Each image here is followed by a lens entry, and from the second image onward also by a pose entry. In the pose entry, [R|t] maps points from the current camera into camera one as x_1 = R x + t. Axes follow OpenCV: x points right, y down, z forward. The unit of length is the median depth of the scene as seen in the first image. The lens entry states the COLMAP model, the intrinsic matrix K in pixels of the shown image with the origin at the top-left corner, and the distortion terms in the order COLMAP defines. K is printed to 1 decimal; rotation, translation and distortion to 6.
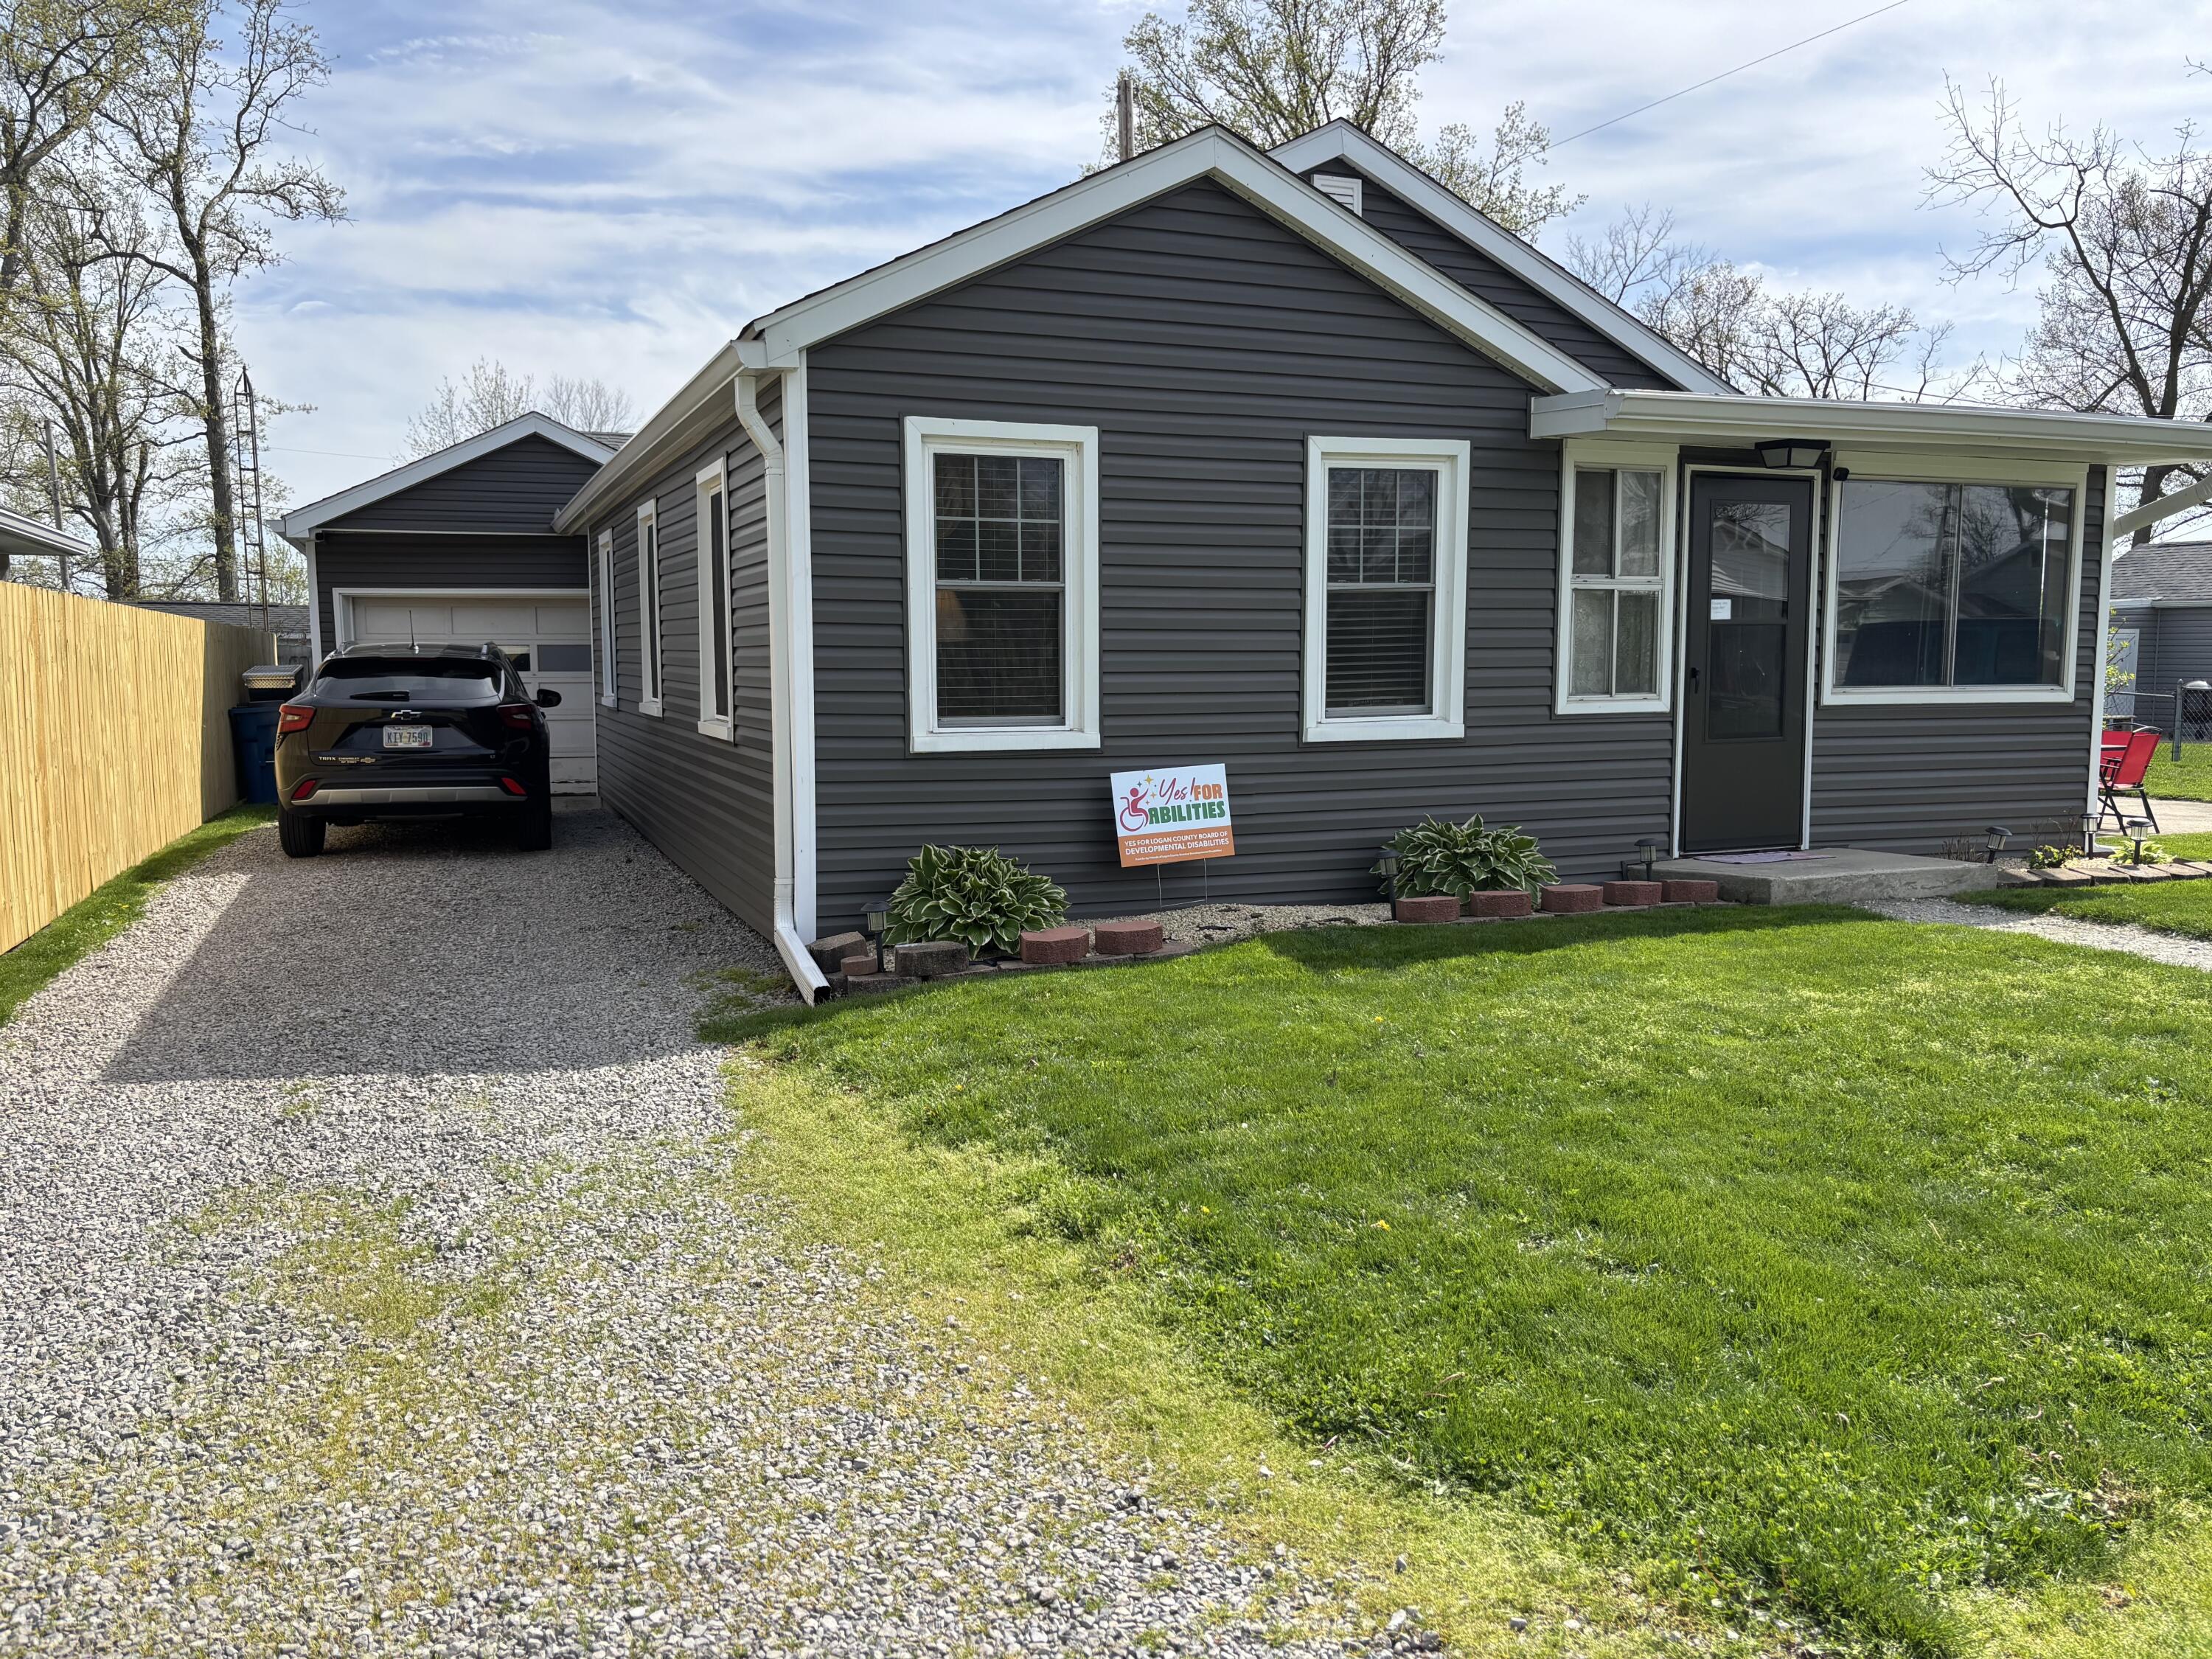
lens RADIAL K [[1693.9, 0, 1106.0], [0, 1693.9, 829.5], [0, 0, 1]] dist [0.082045, -0.134246]
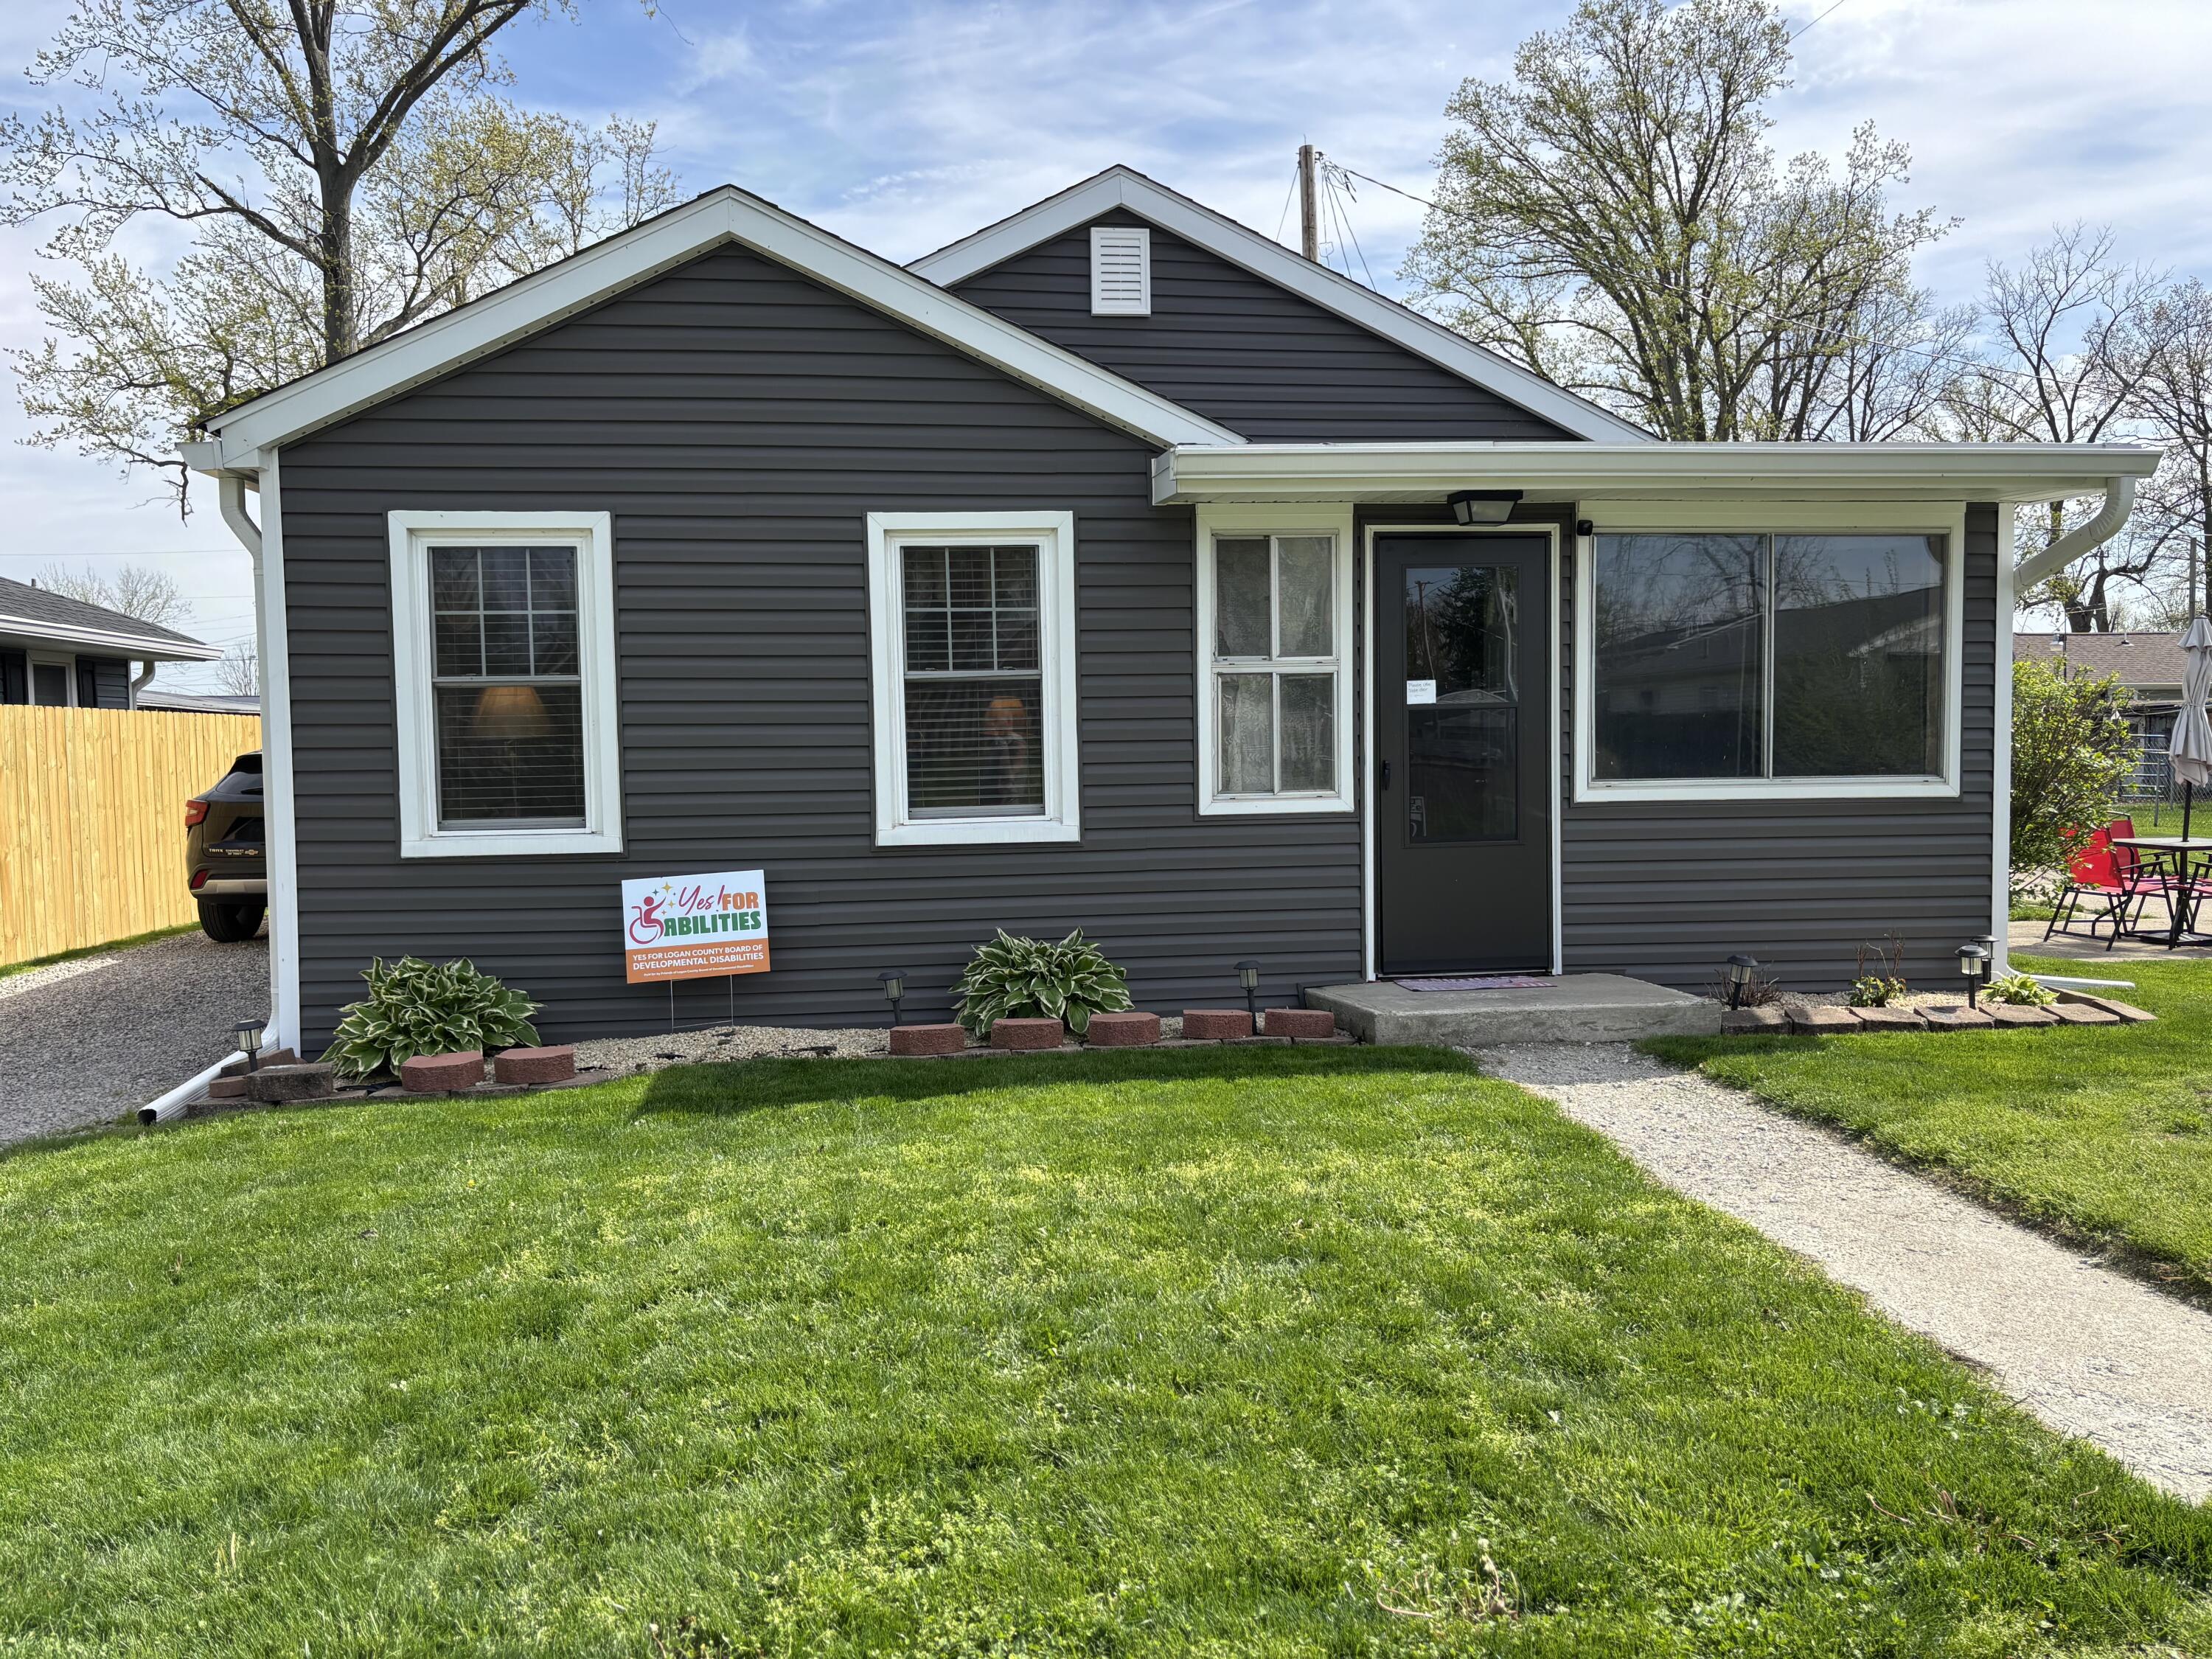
lens RADIAL K [[1683.5, 0, 1106.0], [0, 1683.5, 829.5], [0, 0, 1]] dist [0.173971, -0.492946]
pose [[0.966585, 0.002756, -0.256331, 0.464871], [-0.013853, 0.999043, -0.041494, -0.024442], [0.255971, 0.043658, 0.965698, 0.156331]]
